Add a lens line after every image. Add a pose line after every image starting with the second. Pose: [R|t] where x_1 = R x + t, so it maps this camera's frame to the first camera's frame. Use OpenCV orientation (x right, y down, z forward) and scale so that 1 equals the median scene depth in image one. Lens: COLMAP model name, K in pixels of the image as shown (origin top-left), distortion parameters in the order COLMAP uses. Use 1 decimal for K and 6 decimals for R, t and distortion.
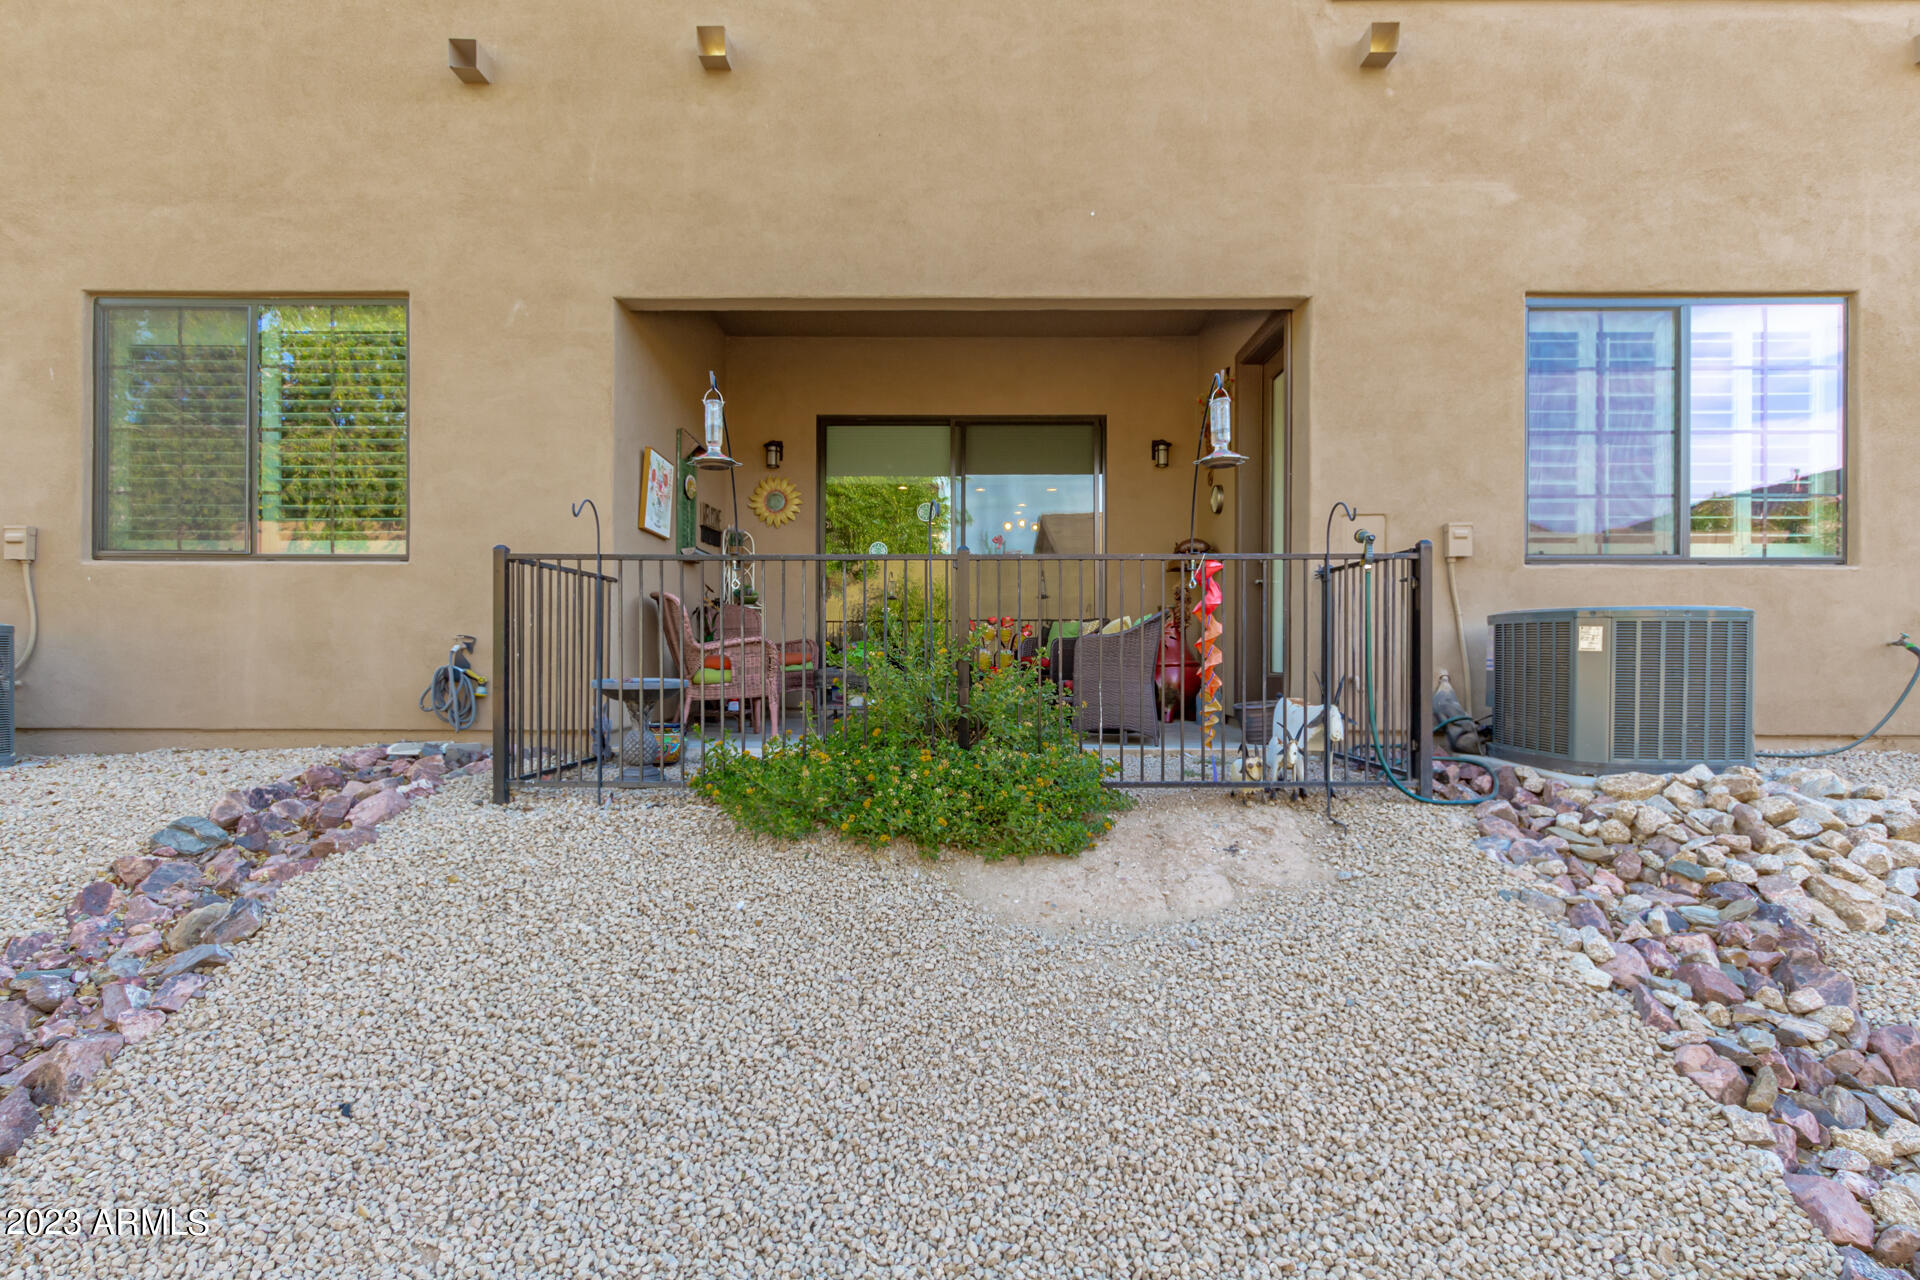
lens RADIAL K [[930.7, 0, 945.7], [0, 930.7, 643.3], [0, 0, 1]] dist [0.014835, -0.000825]
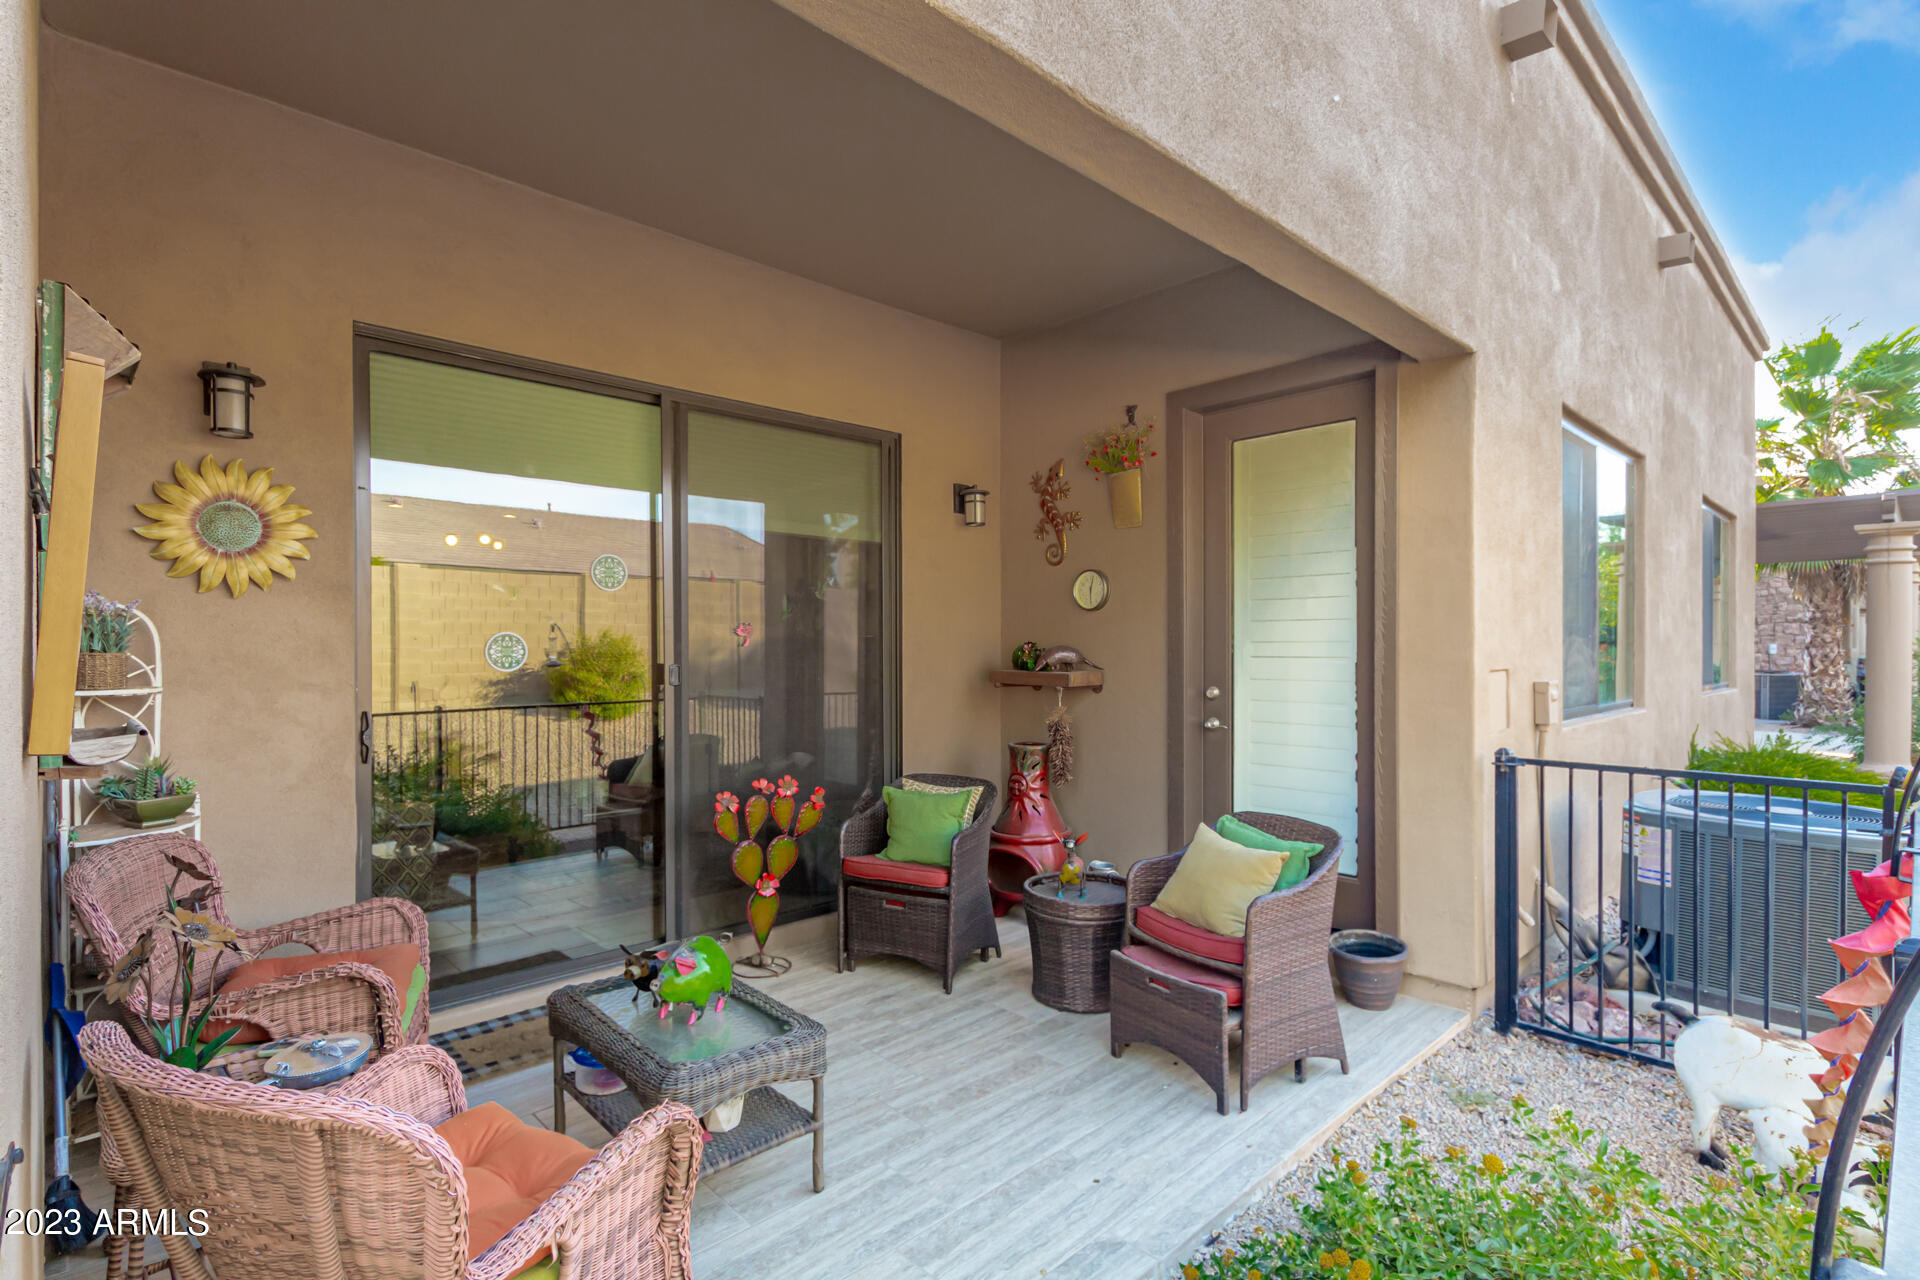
lens RADIAL K [[930.7, 0, 945.7], [0, 930.7, 643.3], [0, 0, 1]] dist [0.014835, -0.000825]
pose [[0.714010, -0.003845, 0.700125, -0.241952], [-0.000199, 0.999984, 0.005695, -0.107547], [-0.700135, -0.004206, 0.713998, 0.529339]]
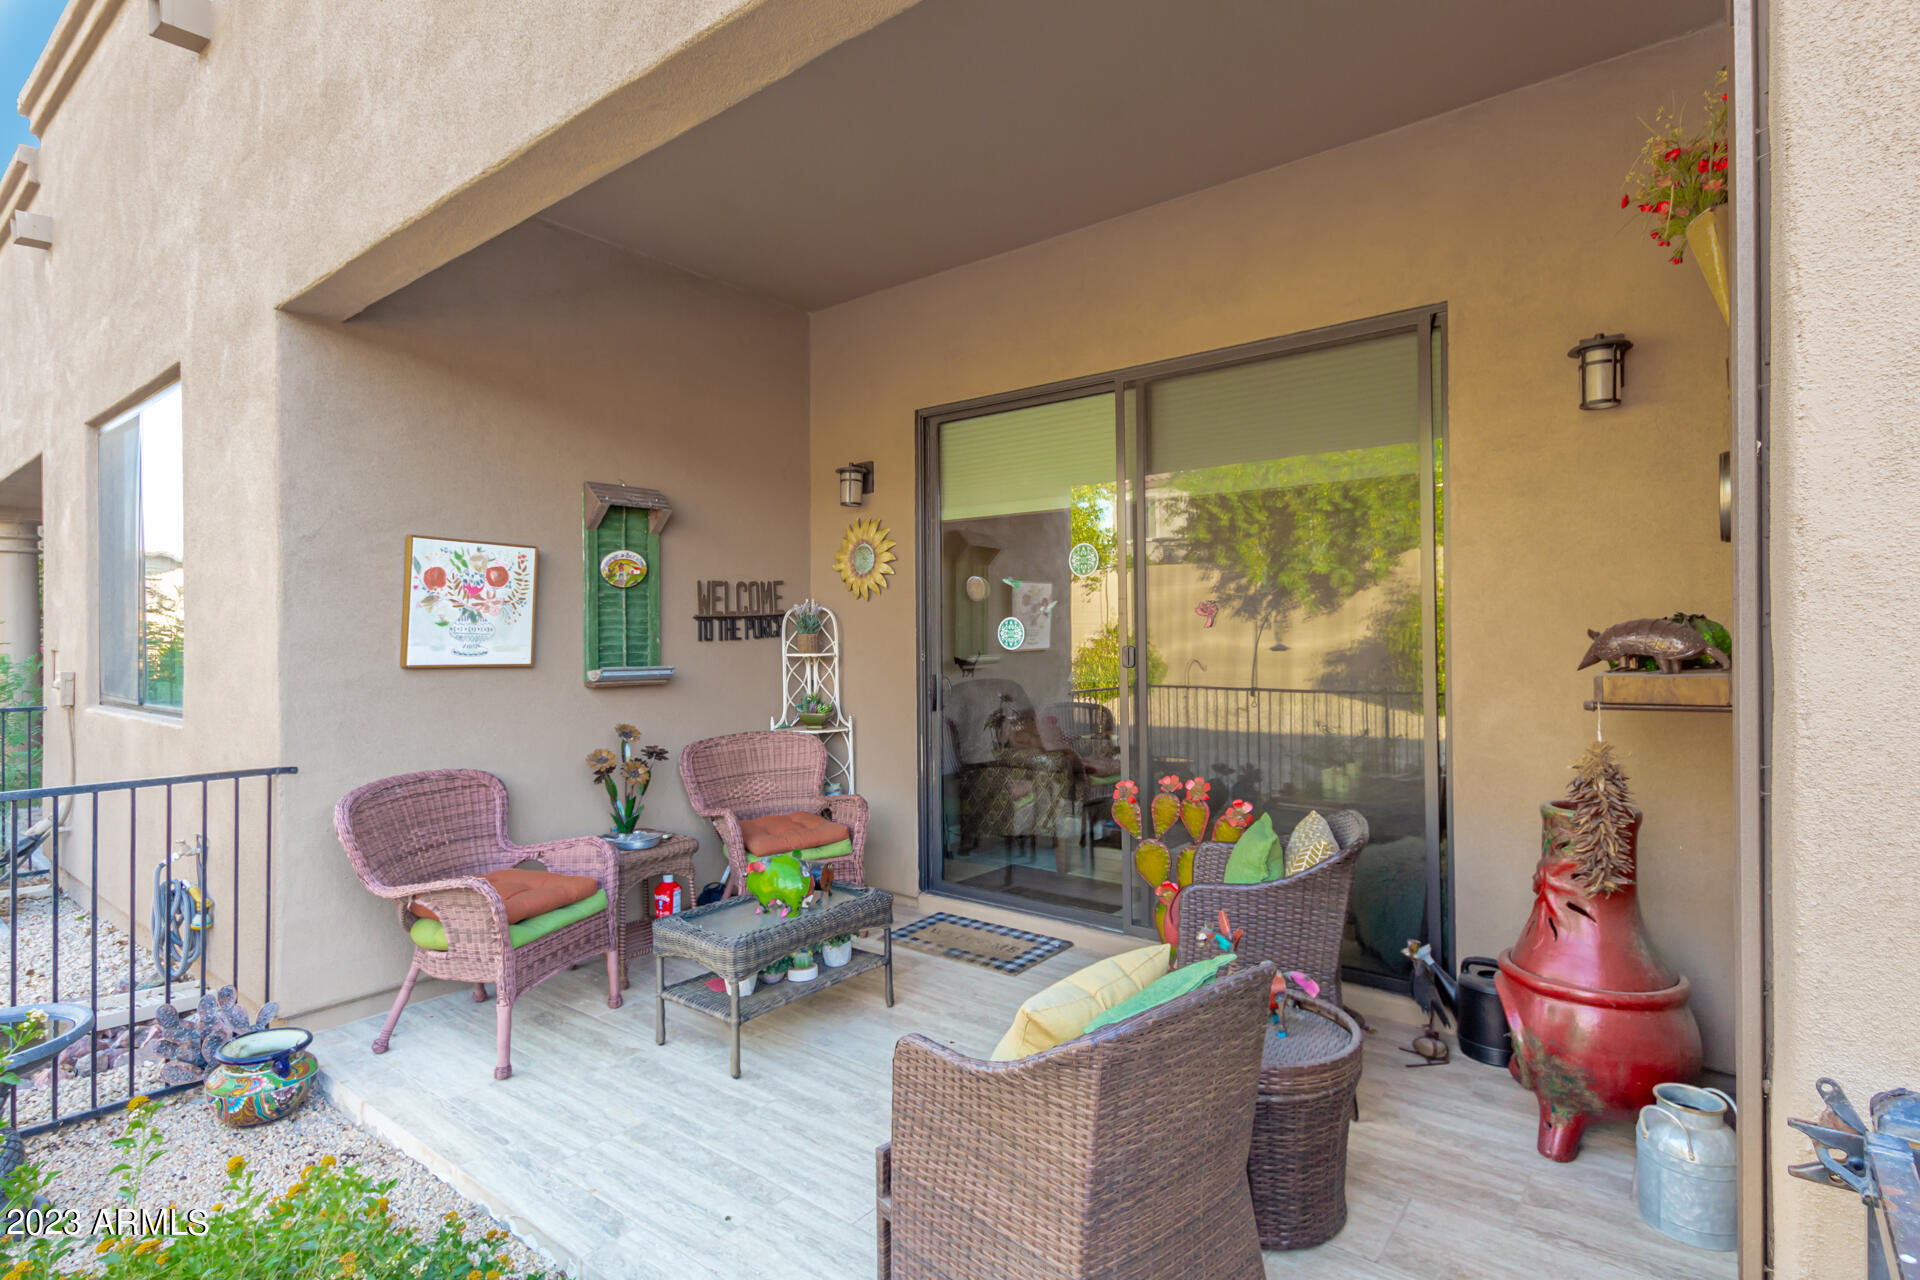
lens RADIAL K [[930.7, 0, 945.7], [0, 930.7, 643.3], [0, 0, 1]] dist [0.014835, -0.000825]
pose [[0.798154, -0.002321, -0.602449, 0.239565], [0.010817, 0.999887, 0.010478, -0.101356], [0.602356, -0.014880, 0.798089, 0.533588]]
